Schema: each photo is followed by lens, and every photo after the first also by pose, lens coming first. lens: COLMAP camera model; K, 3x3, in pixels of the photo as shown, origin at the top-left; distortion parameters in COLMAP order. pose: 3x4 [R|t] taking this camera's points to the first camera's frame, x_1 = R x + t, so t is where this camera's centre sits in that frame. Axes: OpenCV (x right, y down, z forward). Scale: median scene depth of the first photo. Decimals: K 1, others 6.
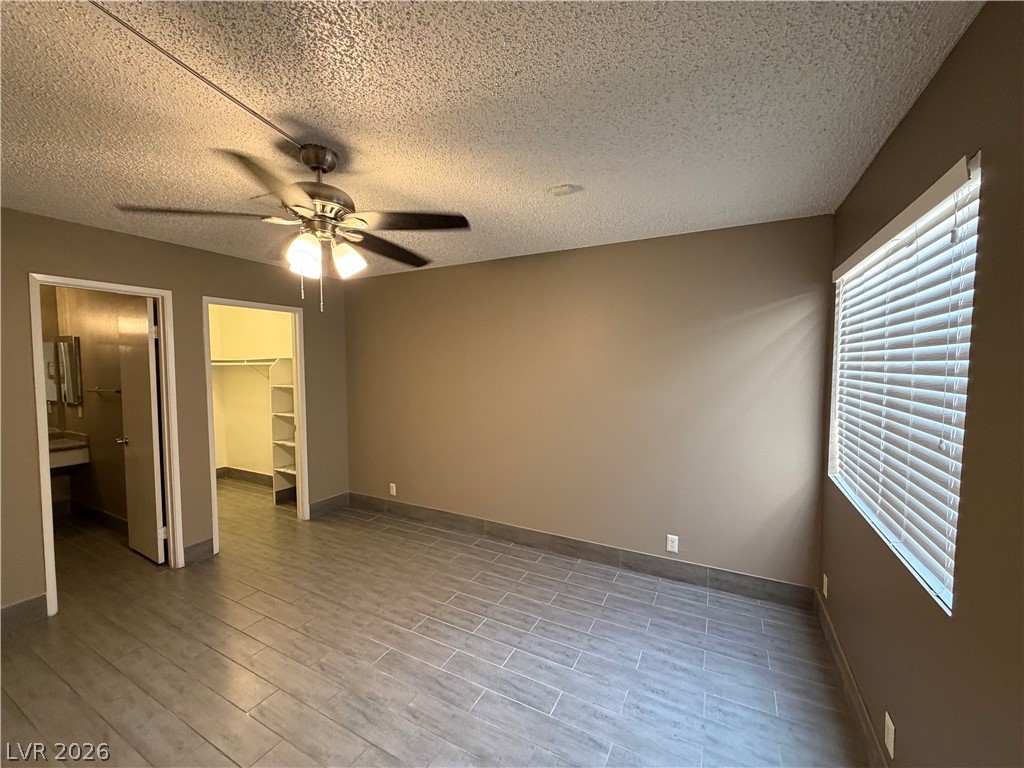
lens RADIAL K [[410.7, 0, 513.6], [0, 410.7, 384.2], [0, 0, 1]] dist [0.001444, -0.000333]
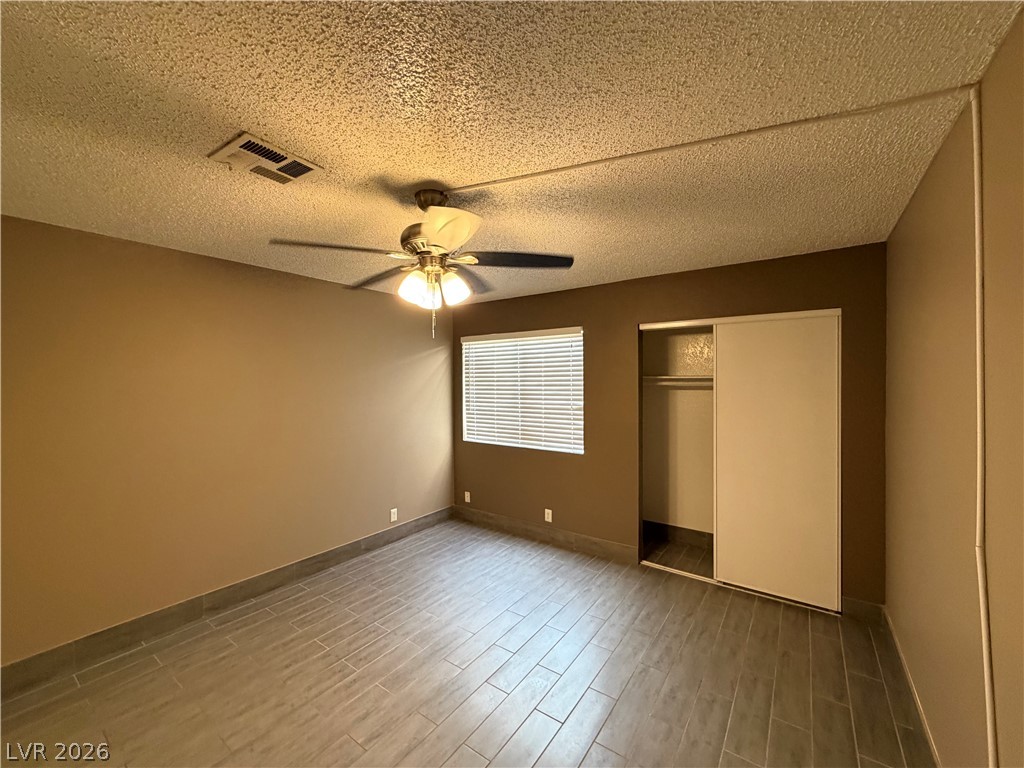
lens RADIAL K [[410.7, 0, 511.7], [0, 410.7, 383.5], [0, 0, 1]] dist [0.001444, -0.000333]
pose [[0.136818, -0.007444, 0.990568, -1.066602], [0.057682, 0.998335, -0.000465, -0.034462], [-0.988915, 0.057202, 0.137020, 0.457893]]
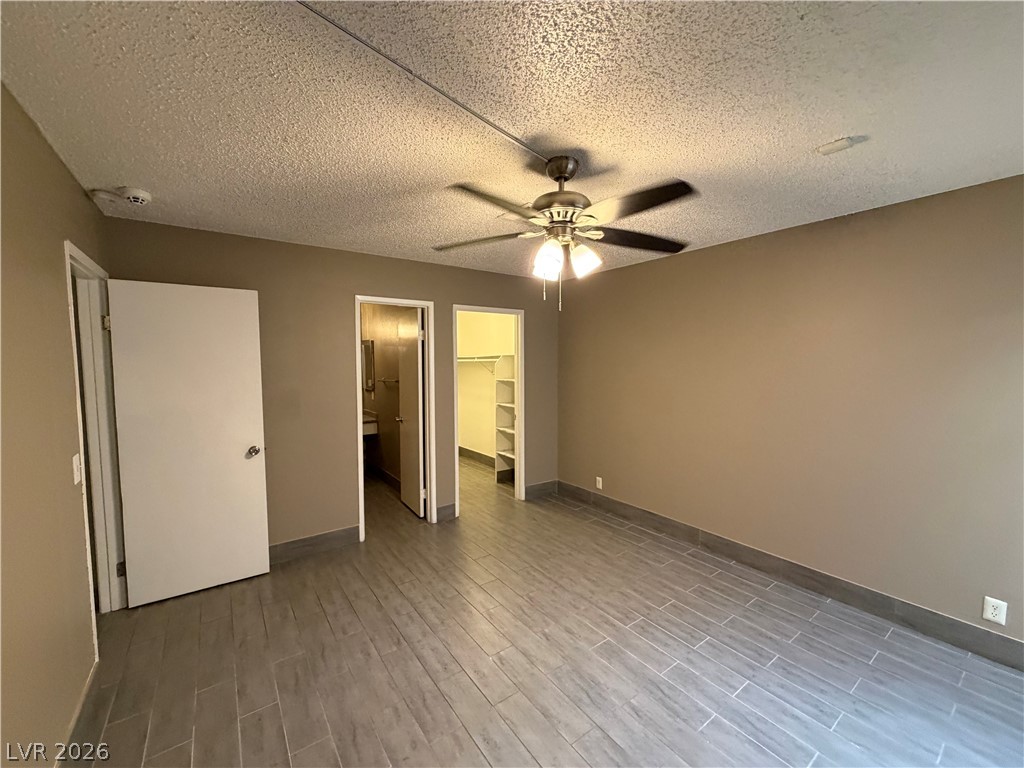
lens RADIAL K [[410.7, 0, 512.6], [0, 410.7, 384.0], [0, 0, 1]] dist [0.001444, -0.000333]
pose [[0.895879, 0.024488, -0.443622, -0.065656], [-0.021151, 0.999699, 0.012469, 0.003363], [0.443794, -0.001788, 0.896127, -0.015243]]
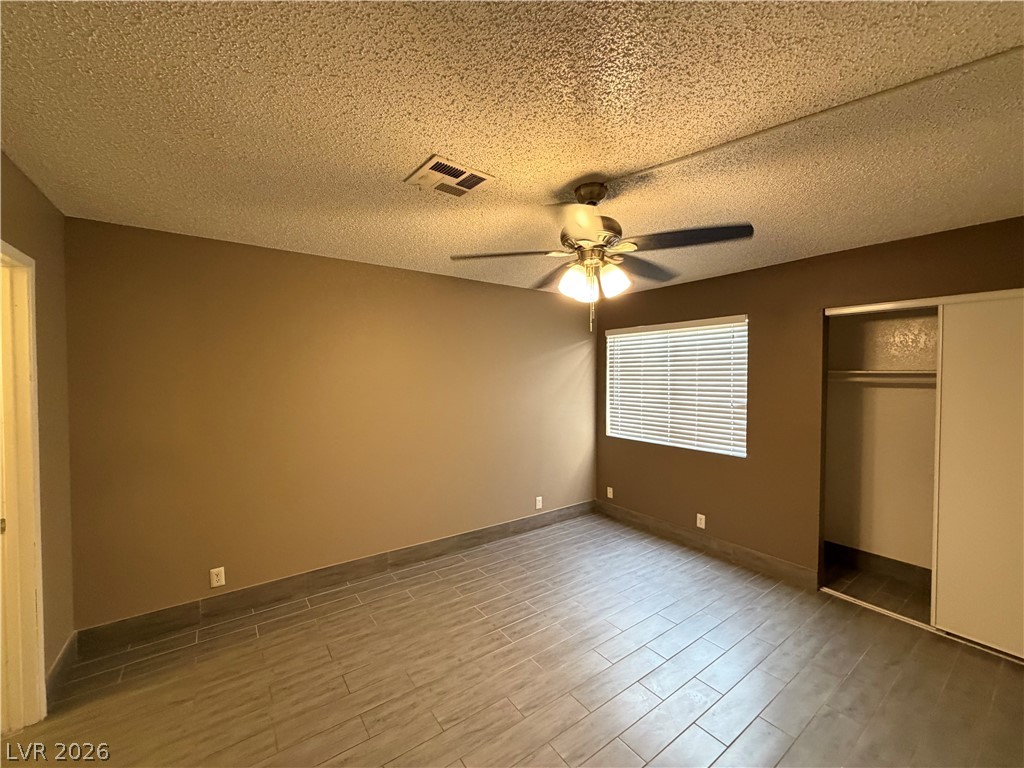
lens RADIAL K [[410.7, 0, 510.8], [0, 410.7, 384.0], [0, 0, 1]] dist [0.001444, -0.000333]
pose [[0.446143, -0.018221, 0.894776, -1.085146], [0.044861, 0.998991, -0.002025, -0.034329], [-0.893837, 0.041044, 0.446510, 0.496543]]
